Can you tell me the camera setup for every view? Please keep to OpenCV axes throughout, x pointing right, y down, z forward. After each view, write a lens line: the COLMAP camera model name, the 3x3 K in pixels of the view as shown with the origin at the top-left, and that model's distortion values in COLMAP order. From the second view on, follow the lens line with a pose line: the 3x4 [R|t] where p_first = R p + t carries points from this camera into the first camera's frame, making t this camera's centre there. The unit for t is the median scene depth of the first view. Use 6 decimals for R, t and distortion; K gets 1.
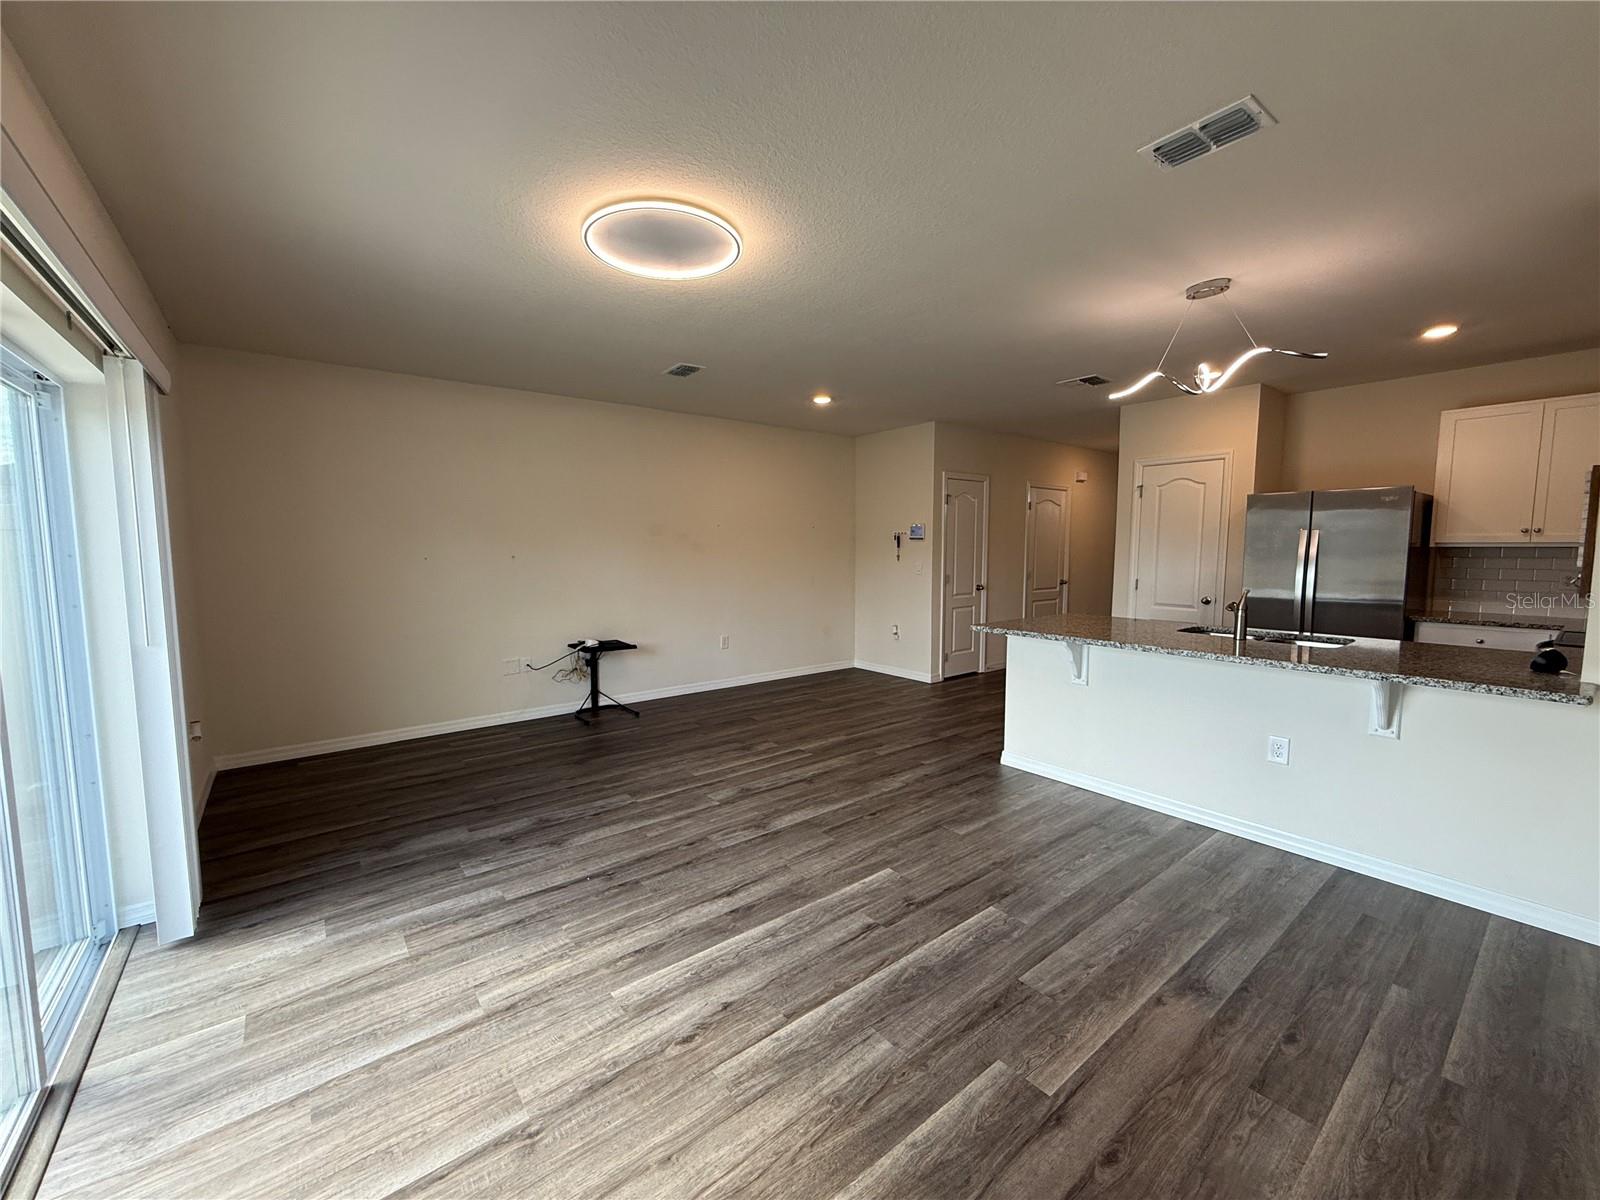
lens RADIAL K [[637.7, 0, 796.8], [0, 637.7, 605.8], [0, 0, 1]] dist [-0.000631, 0.000203]
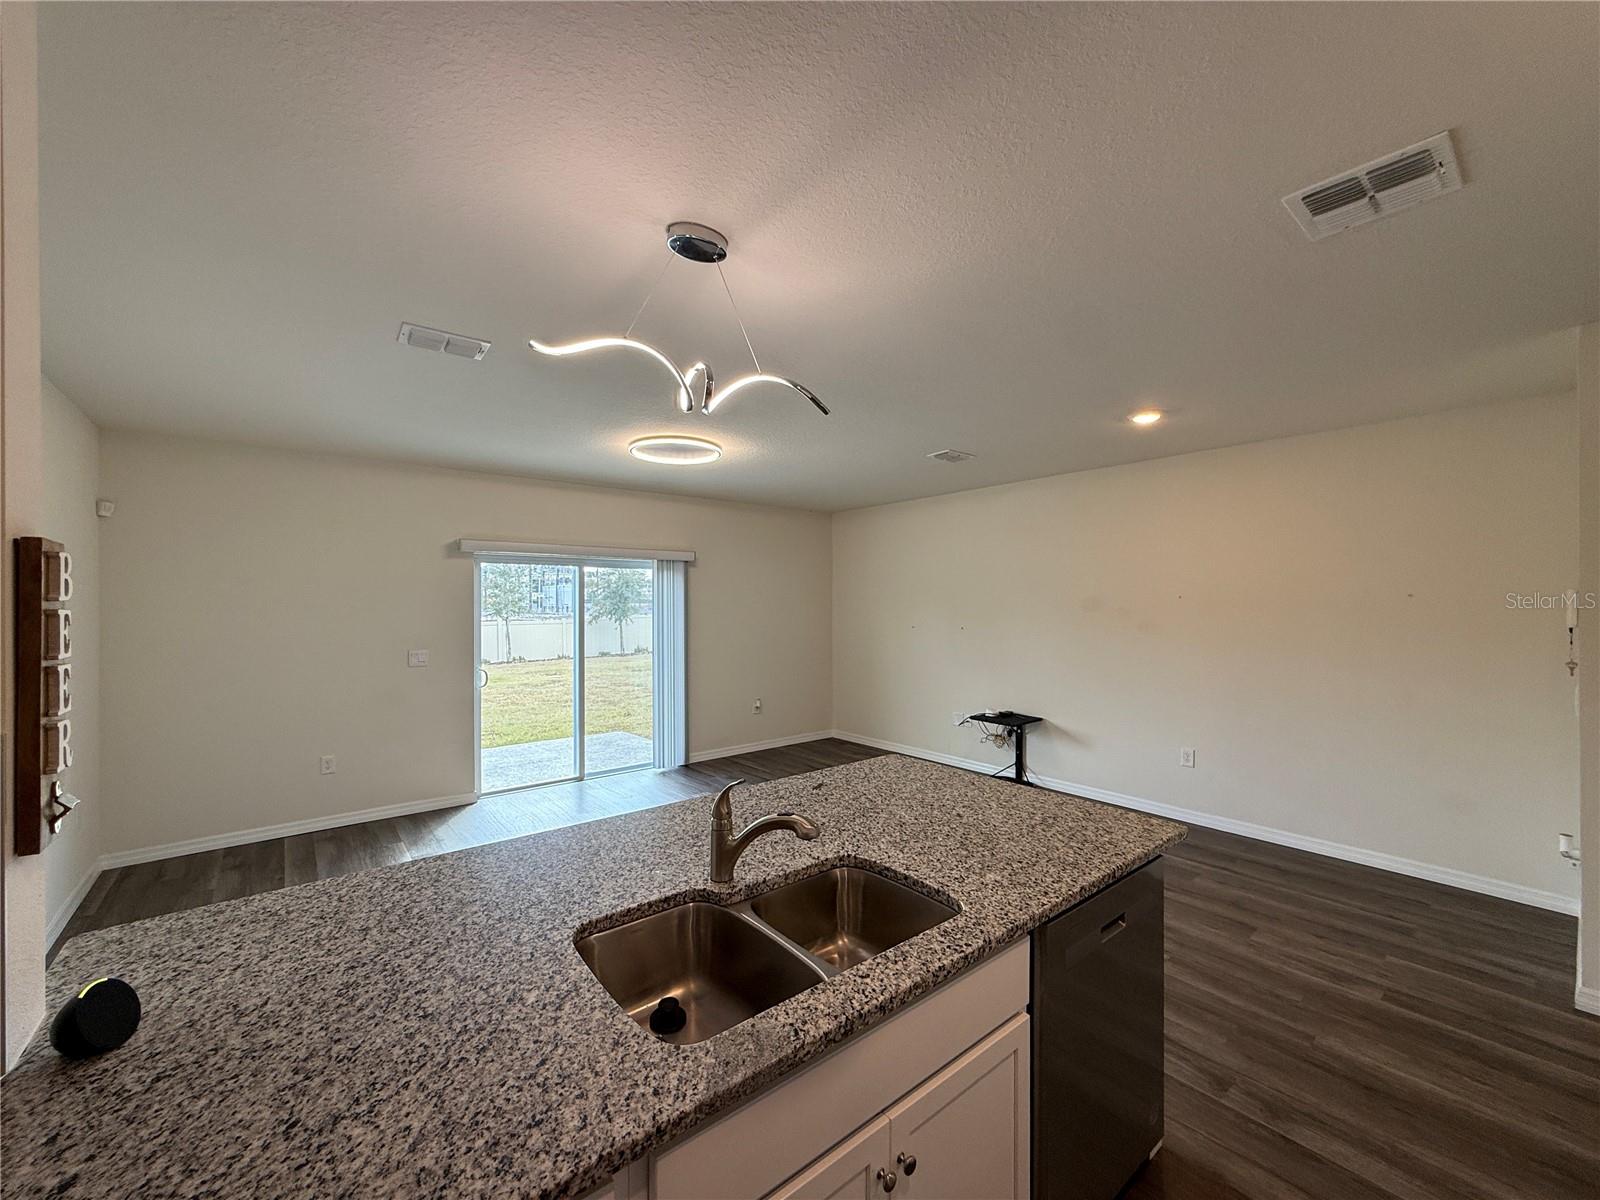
lens RADIAL K [[637.7, 0, 796.9], [0, 637.7, 598.1], [0, 0, 1]] dist [-0.000631, 0.000203]
pose [[0.010160, -0.004194, -0.999940, 1.222811], [-0.089867, 0.995941, -0.005091, -0.160068], [0.995902, 0.089914, 0.009741, 1.087711]]
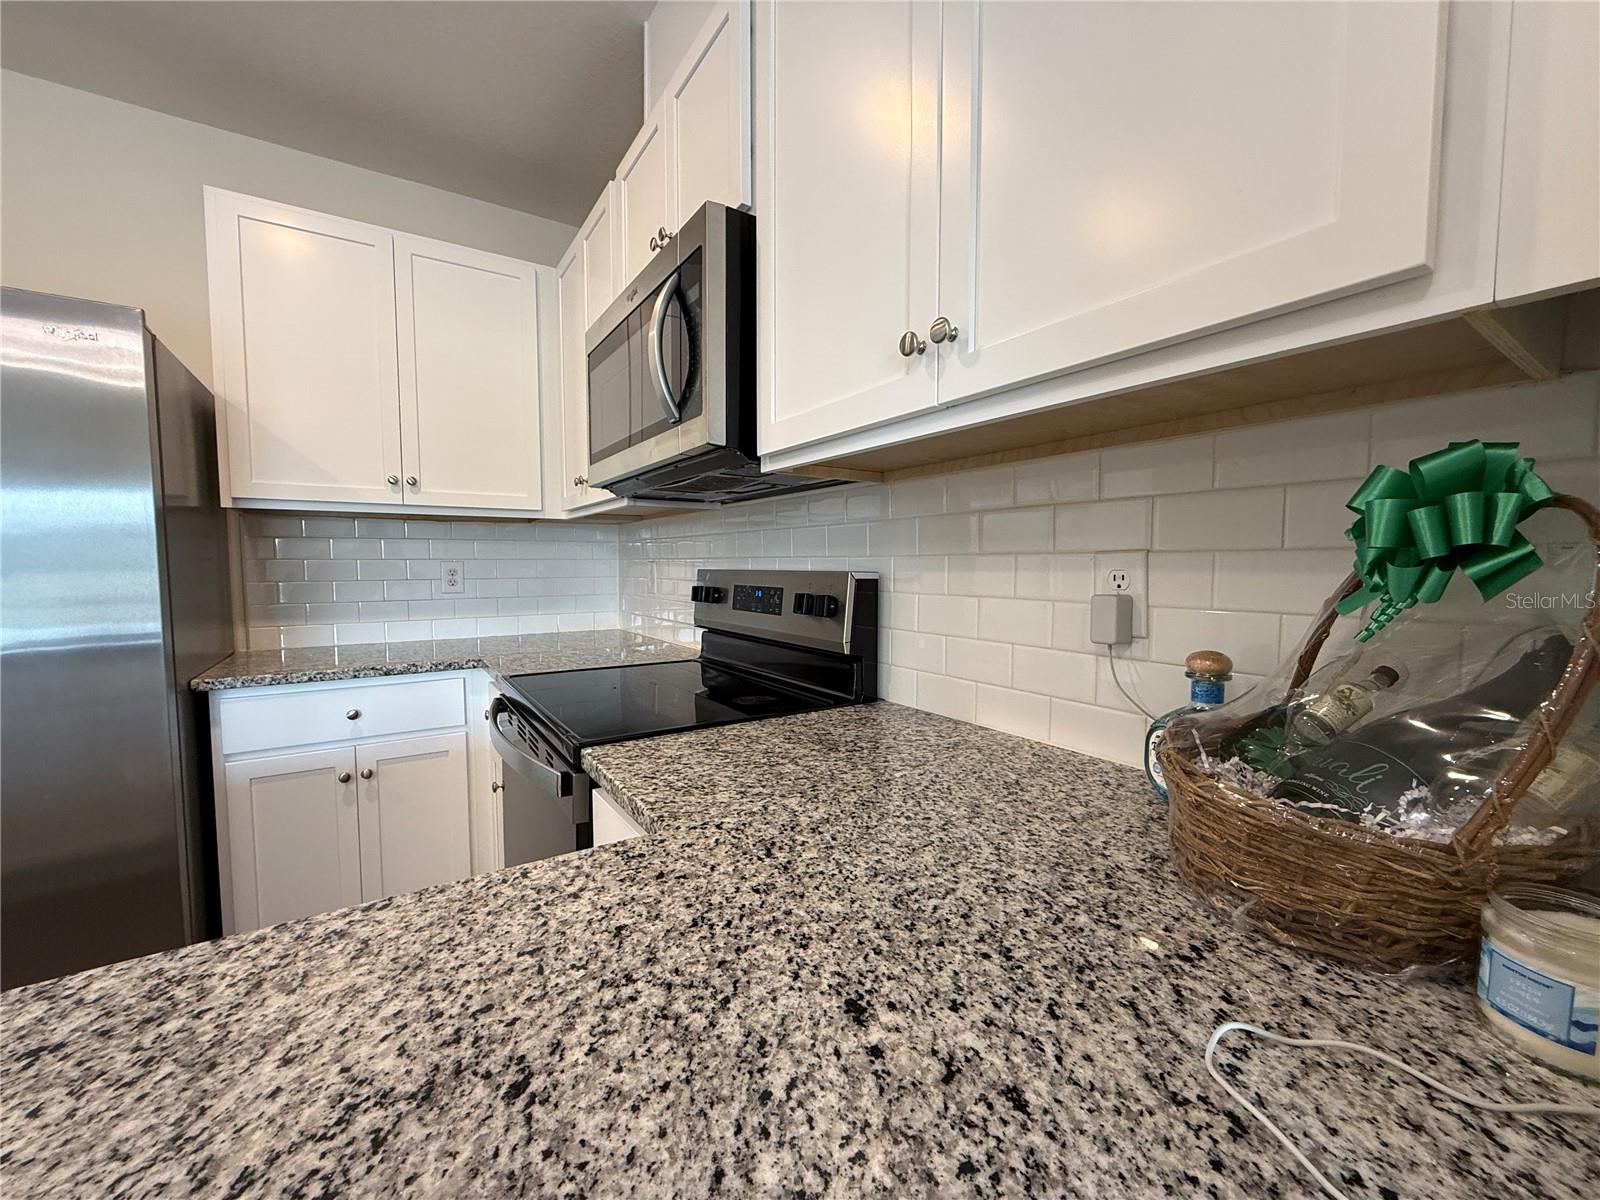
lens RADIAL K [[637.7, 0, 794.8], [0, 637.7, 602.5], [0, 0, 1]] dist [-0.000631, 0.000203]
pose [[0.089067, -0.060090, 0.994211, 0.856832], [0.094490, 0.994186, 0.051623, -0.019937], [-0.991534, 0.089345, 0.094227, 0.837627]]
